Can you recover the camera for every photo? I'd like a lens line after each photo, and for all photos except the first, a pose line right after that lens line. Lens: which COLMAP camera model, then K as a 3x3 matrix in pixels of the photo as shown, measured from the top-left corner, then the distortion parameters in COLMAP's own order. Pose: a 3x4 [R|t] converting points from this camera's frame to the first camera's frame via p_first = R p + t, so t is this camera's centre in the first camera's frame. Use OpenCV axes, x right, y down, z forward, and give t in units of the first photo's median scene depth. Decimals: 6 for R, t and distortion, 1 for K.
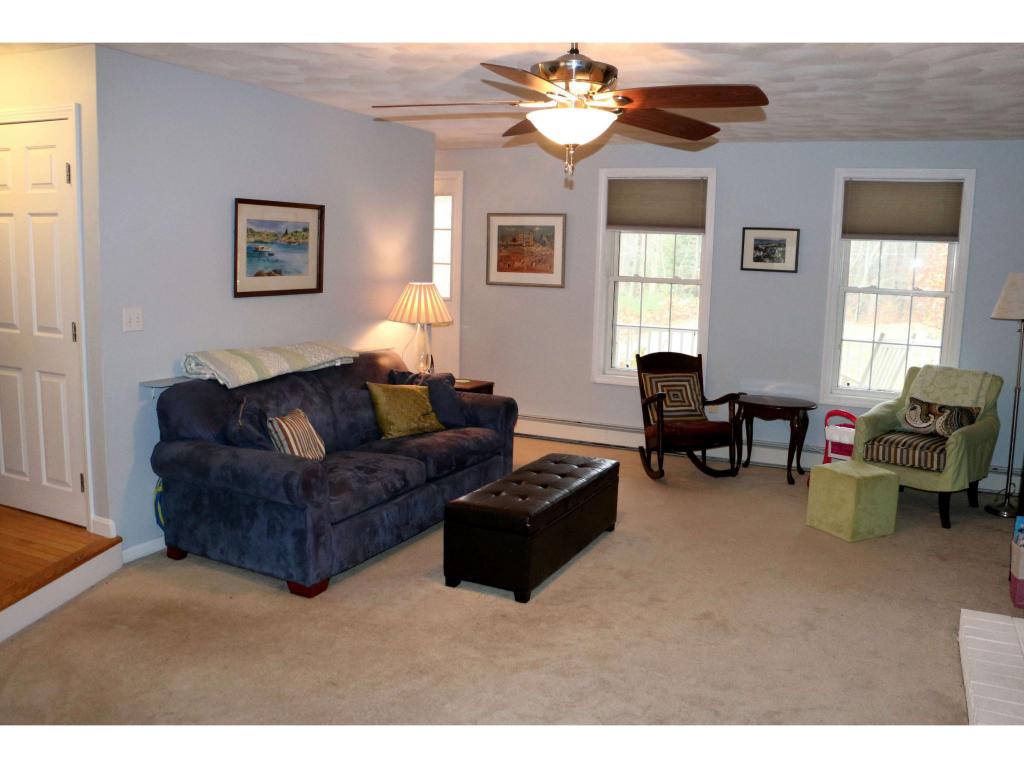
lens RADIAL K [[897.4, 0, 512.0], [0, 897.4, 384.0], [0, 0, 1]] dist [-0.014762, -0.000673]
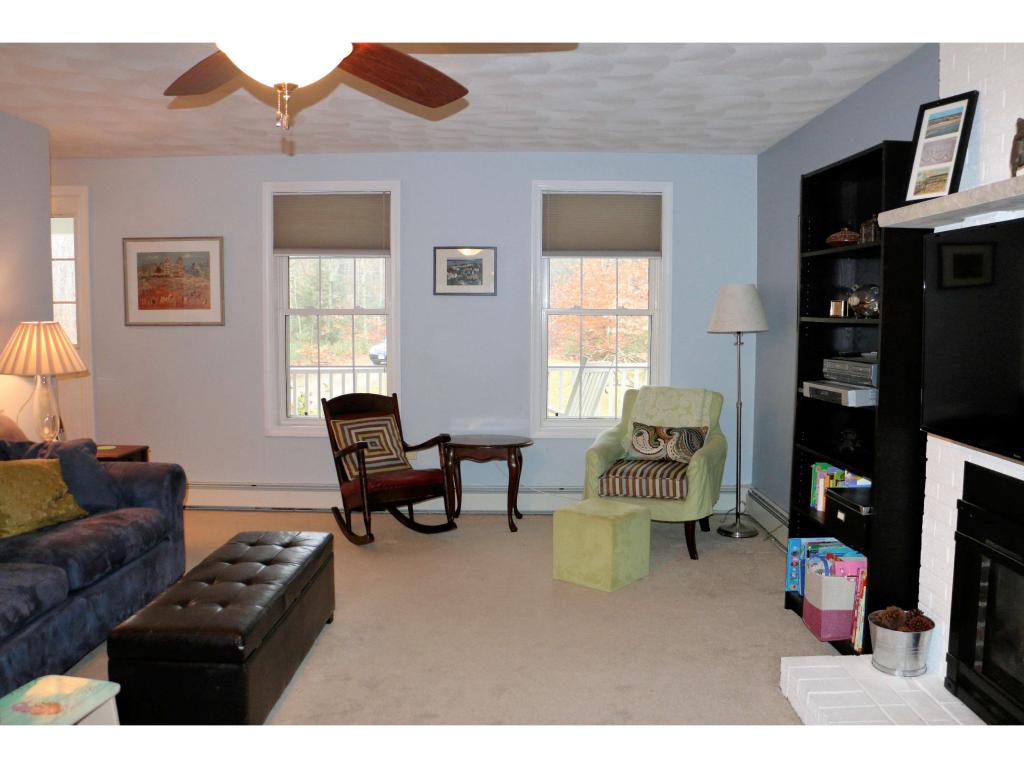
lens RADIAL K [[873.7, 0, 512.0], [0, 873.7, 384.0], [0, 0, 1]] dist [-0.181371, 0.201760]
pose [[0.912137, -0.061208, 0.405289, -0.030915], [0.083660, 0.995773, -0.037898, -0.001074], [-0.401256, 0.068475, 0.913403, 0.217673]]
